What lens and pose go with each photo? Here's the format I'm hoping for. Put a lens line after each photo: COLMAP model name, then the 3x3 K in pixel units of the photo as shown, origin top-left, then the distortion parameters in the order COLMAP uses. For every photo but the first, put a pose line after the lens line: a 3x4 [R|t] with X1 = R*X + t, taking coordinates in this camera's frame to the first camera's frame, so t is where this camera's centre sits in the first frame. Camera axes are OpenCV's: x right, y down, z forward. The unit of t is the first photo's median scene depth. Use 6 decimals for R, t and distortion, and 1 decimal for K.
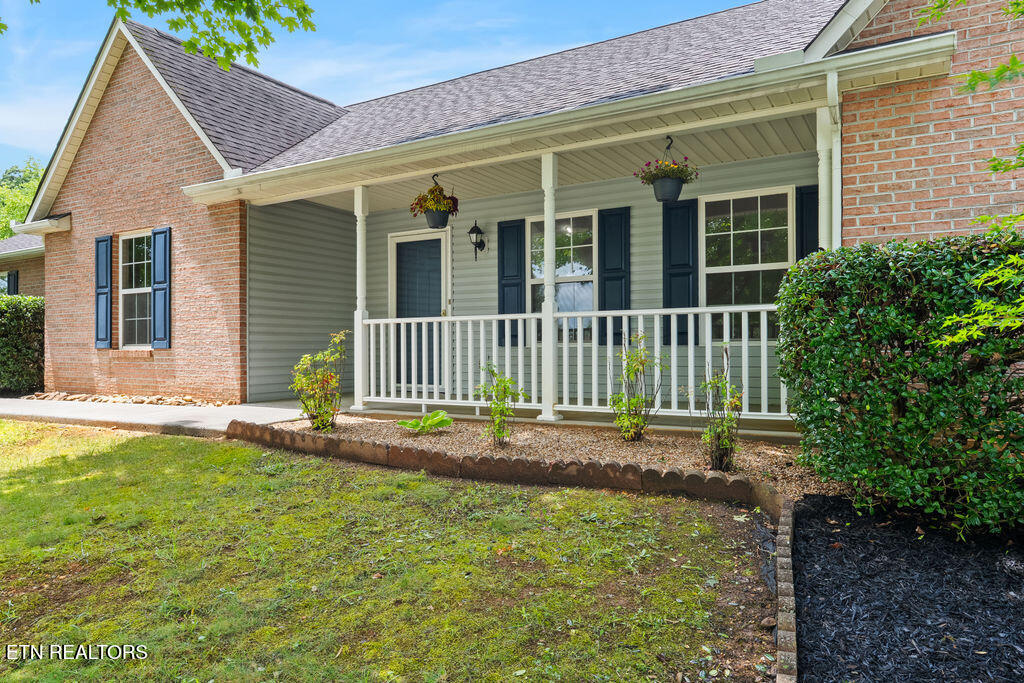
lens RADIAL K [[720.7, 0, 510.8], [0, 720.7, 342.3], [0, 0, 1]] dist [-0.000067, -0.001796]
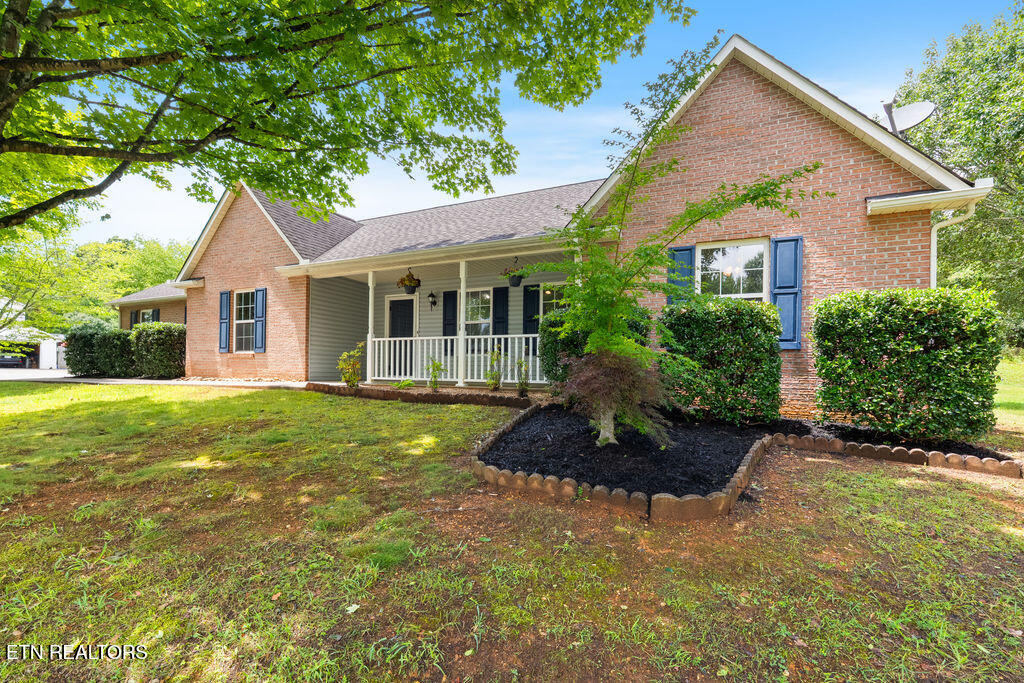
lens RADIAL K [[447.0, 0, 514.6], [0, 447.0, 369.4], [0, 0, 1]] dist [-0.007851, -0.000390]
pose [[0.993031, 0.018228, 0.116432, 0.041007], [-0.019385, 0.999773, 0.008812, 0.032557], [-0.116245, -0.011008, 0.993160, -0.250117]]
